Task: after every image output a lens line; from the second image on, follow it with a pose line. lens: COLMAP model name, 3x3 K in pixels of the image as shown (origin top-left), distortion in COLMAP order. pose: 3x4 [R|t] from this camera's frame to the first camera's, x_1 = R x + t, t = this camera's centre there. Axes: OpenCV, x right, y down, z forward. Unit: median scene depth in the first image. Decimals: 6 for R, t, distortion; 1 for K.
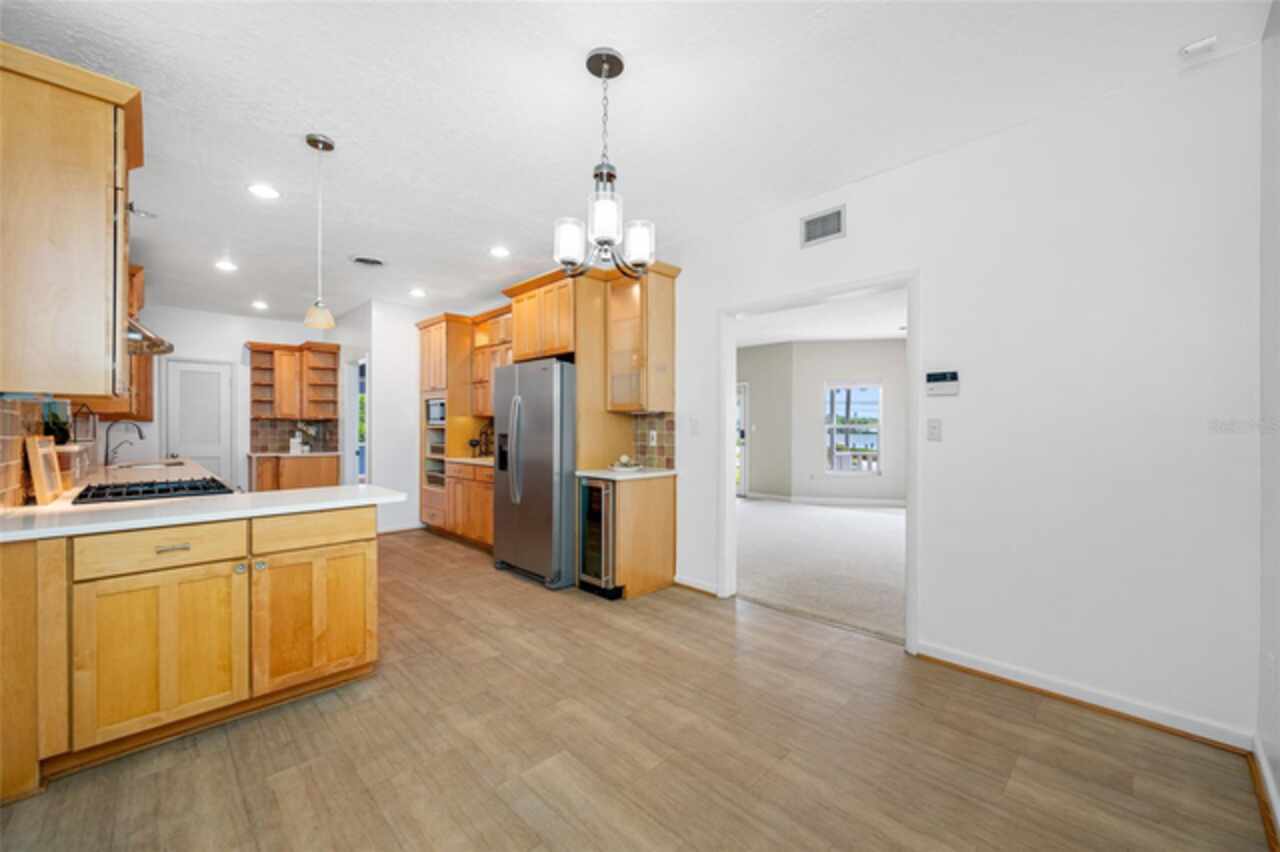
lens RADIAL K [[505.8, 0, 646.8], [0, 505.8, 427.6], [0, 0, 1]] dist [0.001392, -0.000347]
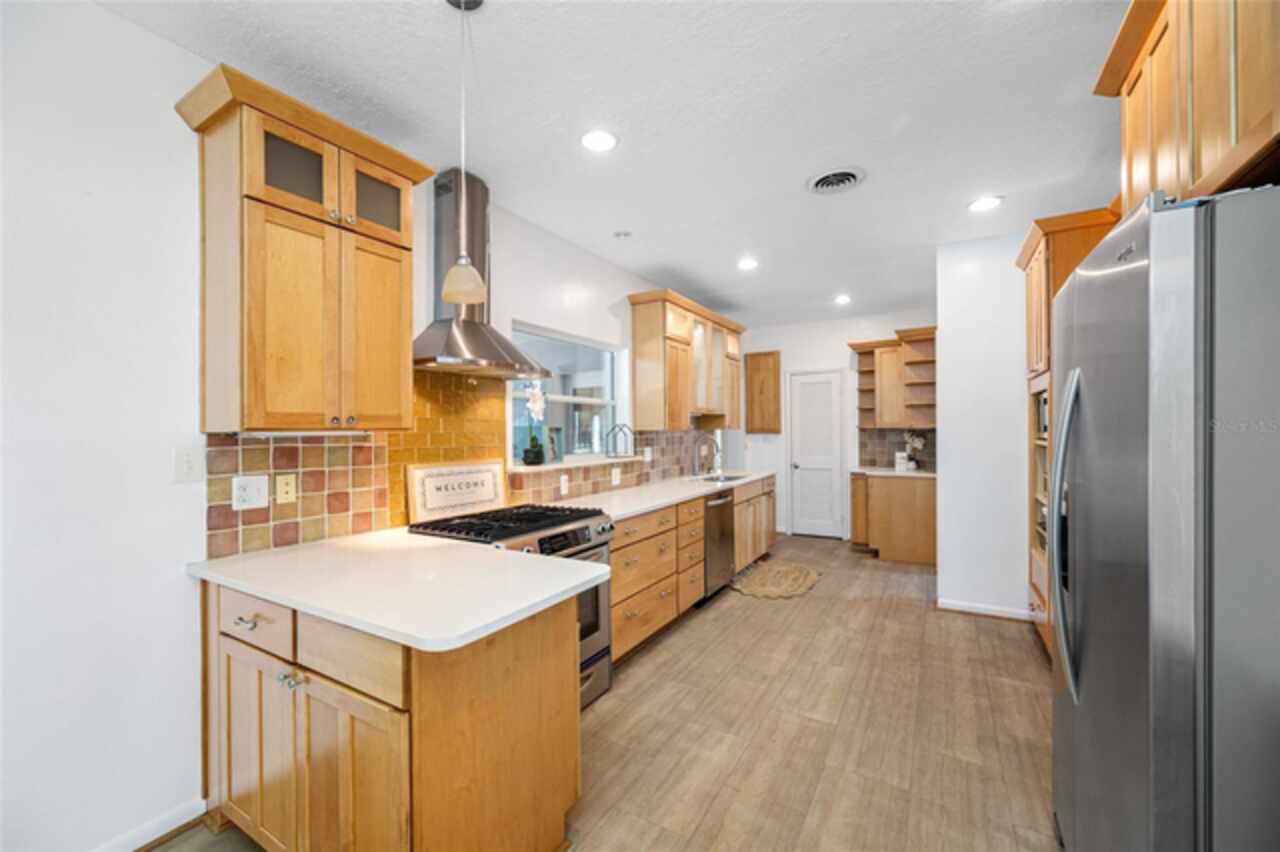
lens RADIAL K [[505.8, 0, 644.0], [0, 505.8, 434.1], [0, 0, 1]] dist [0.001392, -0.000347]
pose [[0.255016, 0.000412, -0.966937, -0.008755], [0.009174, 0.999954, 0.002846, -0.014725], [0.966893, -0.009596, 0.255000, 0.410122]]
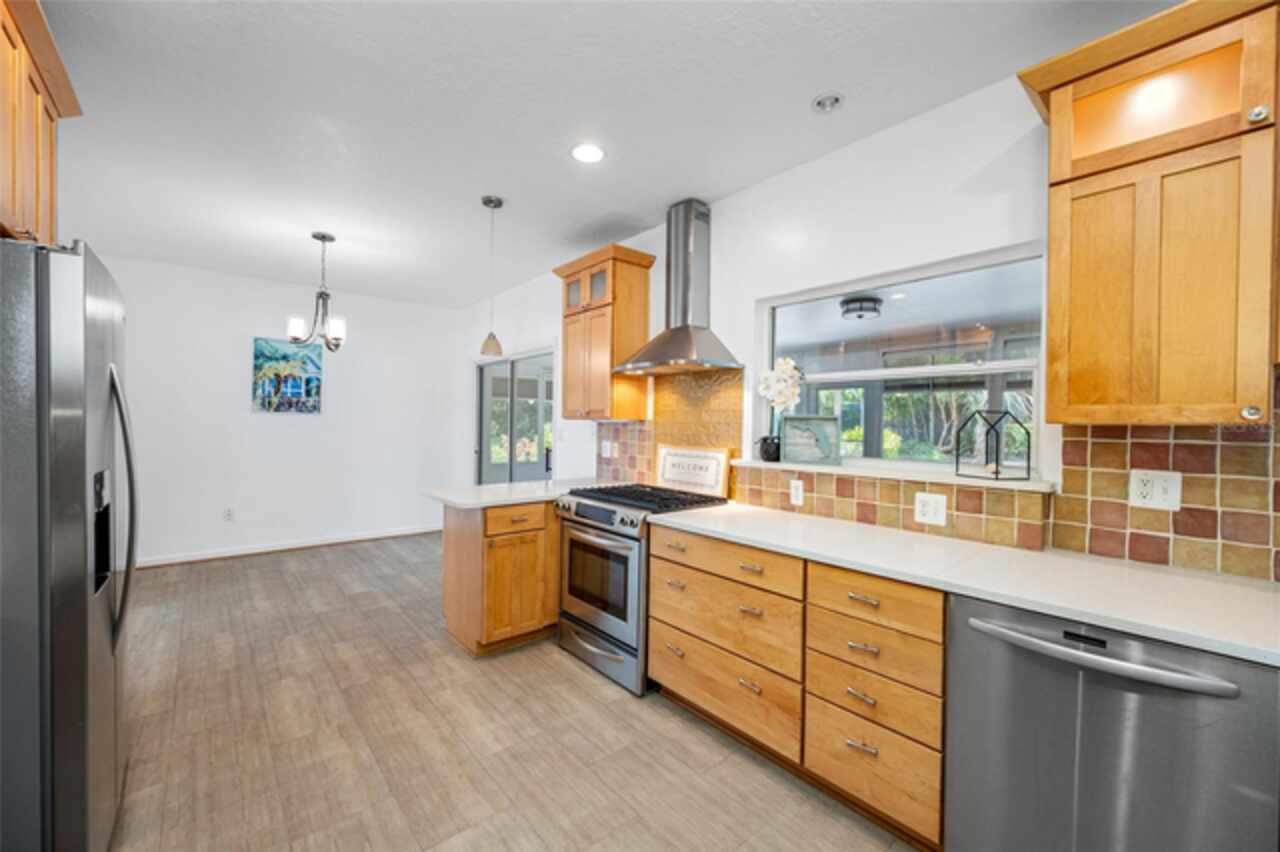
lens RADIAL K [[505.8, 0, 642.8], [0, 505.8, 430.1], [0, 0, 1]] dist [0.001392, -0.000347]
pose [[-0.997649, -0.014147, 0.067059, -0.424155], [-0.013067, 0.999778, 0.016507, -0.015572], [-0.067277, 0.015592, -0.997612, 0.849132]]
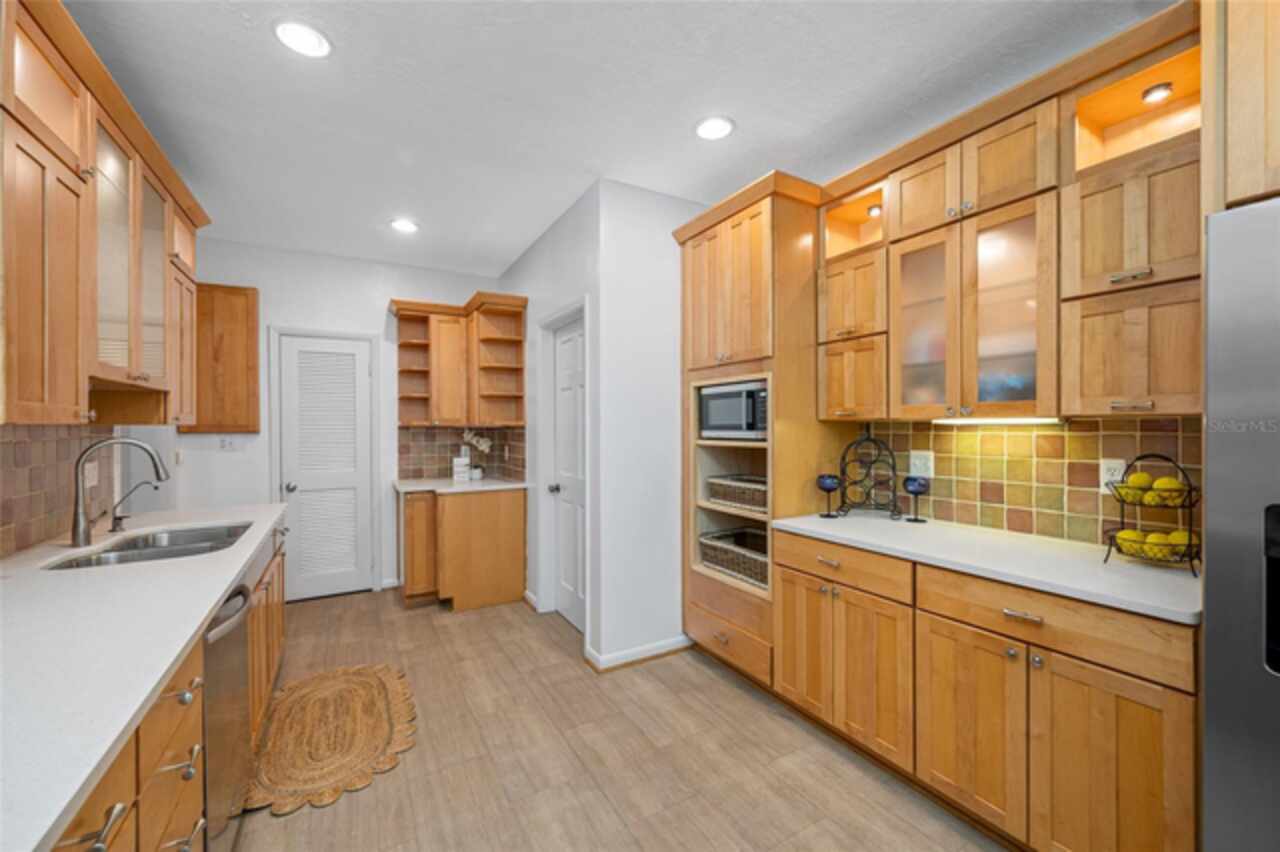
lens RADIAL K [[505.8, 0, 648.0], [0, 505.8, 430.1], [0, 0, 1]] dist [0.001392, -0.000347]
pose [[0.968622, -0.003269, -0.248518, -0.333101], [0.004958, 0.999969, 0.006170, -0.015912], [0.248490, -0.007208, 0.968608, 0.478462]]
